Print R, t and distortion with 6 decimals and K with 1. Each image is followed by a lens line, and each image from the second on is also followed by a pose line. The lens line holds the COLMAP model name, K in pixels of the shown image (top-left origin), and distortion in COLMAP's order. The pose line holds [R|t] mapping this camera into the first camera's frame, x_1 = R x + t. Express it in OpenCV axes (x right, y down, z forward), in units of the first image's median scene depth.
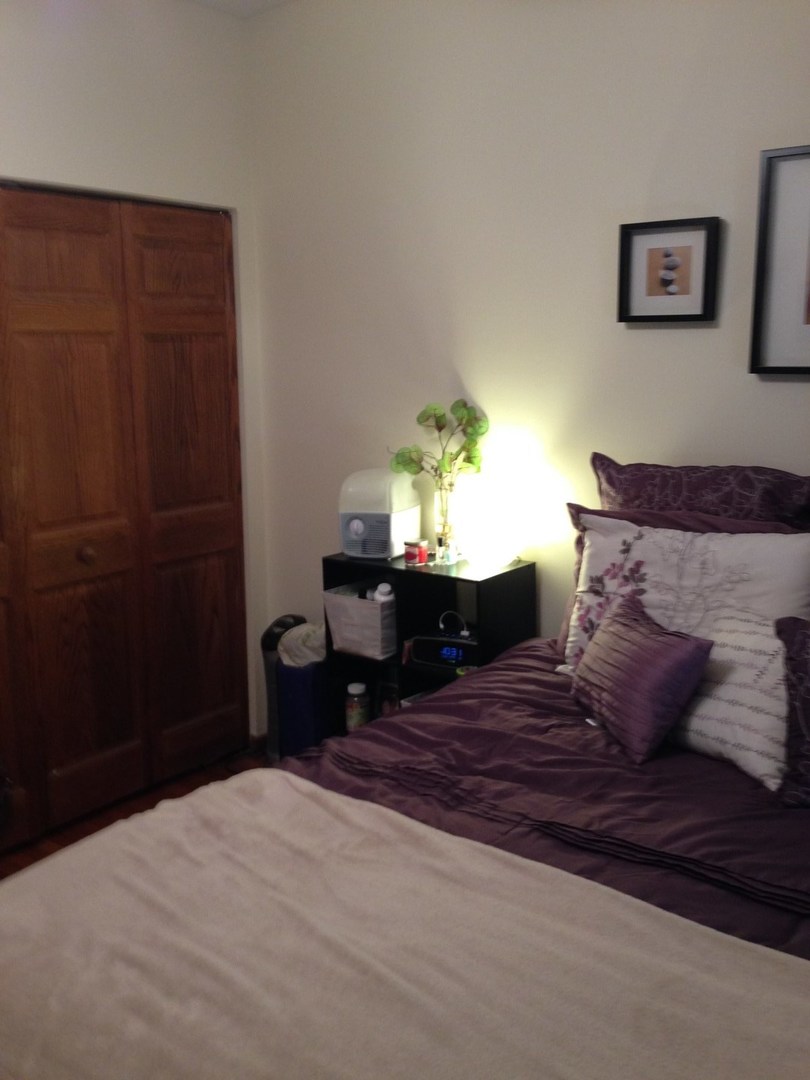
lens RADIAL K [[1016.0, 0, 399.5], [0, 1016.0, 521.8], [0, 0, 1]] dist [0.097283, -0.134320]
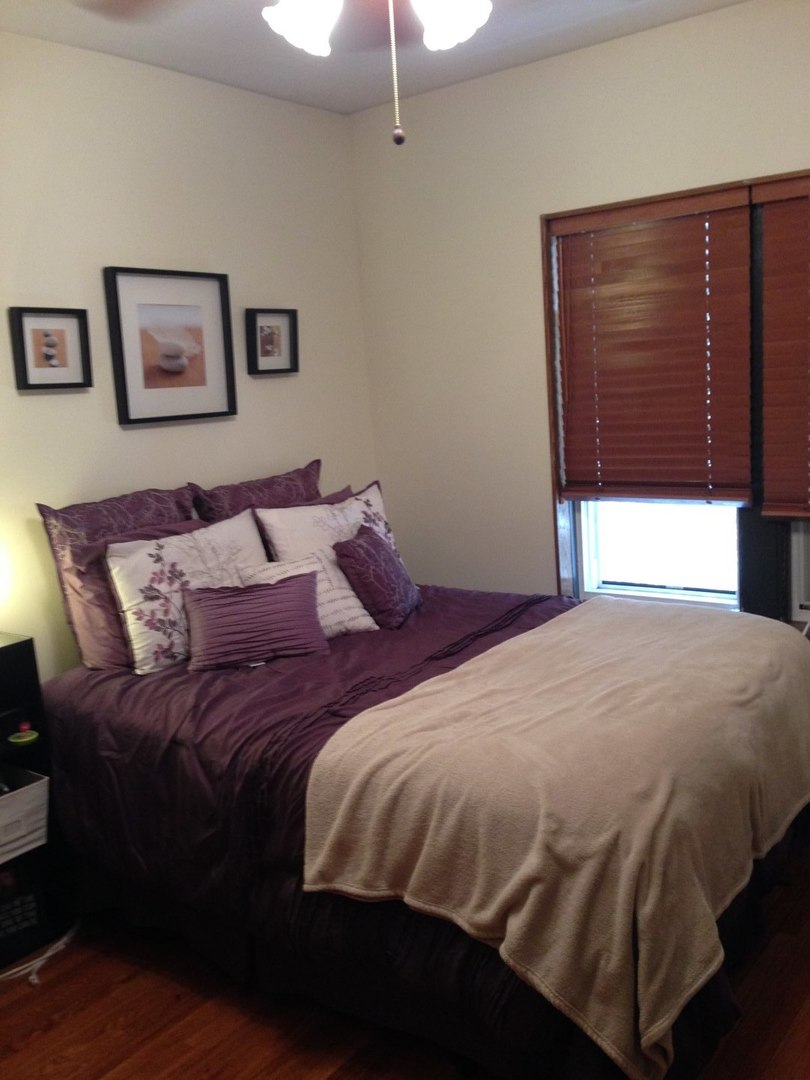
lens RADIAL K [[1016.0, 0, 399.5], [0, 1016.0, 521.8], [0, 0, 1]] dist [0.097283, -0.134320]
pose [[-0.047911, -0.126681, 0.990786, -1.053862], [0.236075, 0.962386, 0.134466, -0.118294], [-0.970553, 0.240342, -0.016202, 0.706534]]
